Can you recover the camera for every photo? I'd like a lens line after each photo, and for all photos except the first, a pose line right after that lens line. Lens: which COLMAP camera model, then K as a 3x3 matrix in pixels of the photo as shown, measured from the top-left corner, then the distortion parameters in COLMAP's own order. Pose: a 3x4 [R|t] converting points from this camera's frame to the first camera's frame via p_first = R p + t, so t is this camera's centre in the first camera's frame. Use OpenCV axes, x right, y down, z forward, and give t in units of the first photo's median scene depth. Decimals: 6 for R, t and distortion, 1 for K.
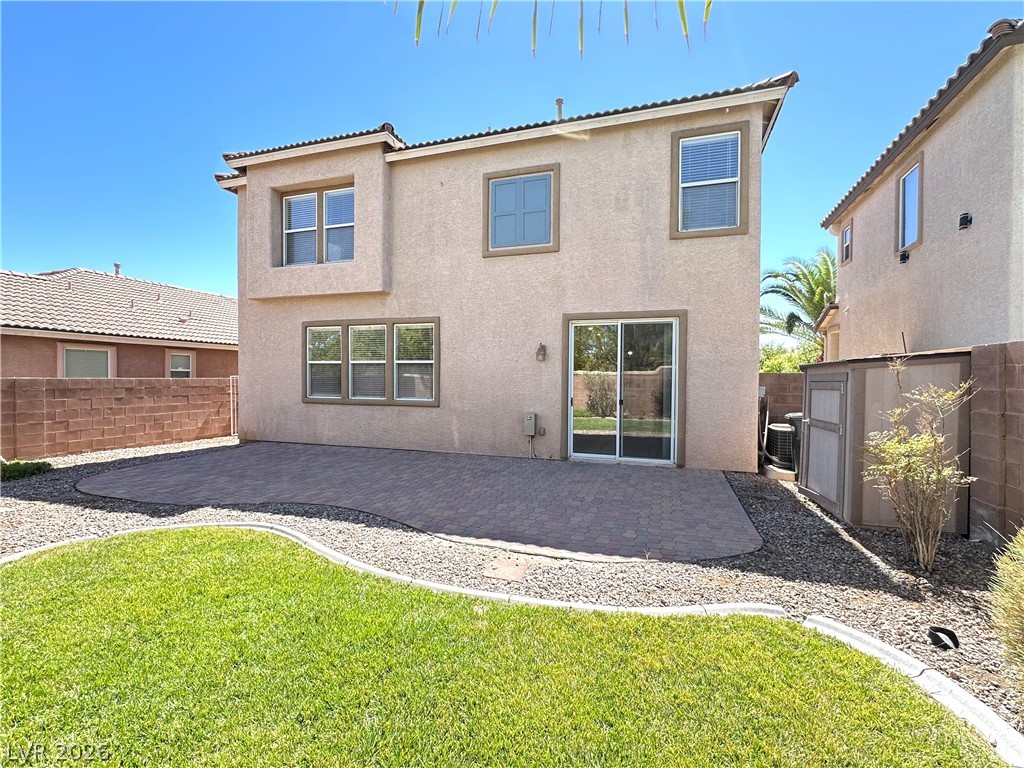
lens RADIAL K [[467.5, 0, 514.1], [0, 467.5, 382.0], [0, 0, 1]] dist [-0.002496, -0.000395]
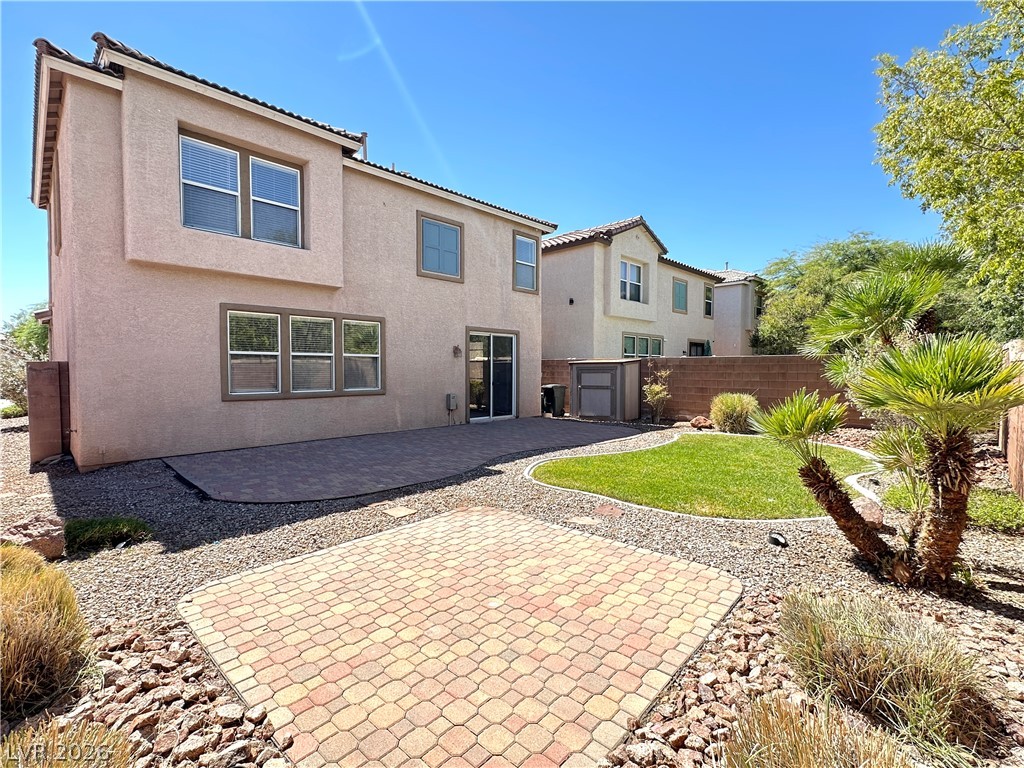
lens RADIAL K [[467.5, 0, 513.8], [0, 467.5, 383.2], [0, 0, 1]] dist [-0.002496, -0.000395]
pose [[0.428745, -0.033946, 0.902788, -1.092560], [0.012971, 0.999422, 0.031419, -0.007356], [-0.903333, -0.001760, 0.428937, 0.204464]]
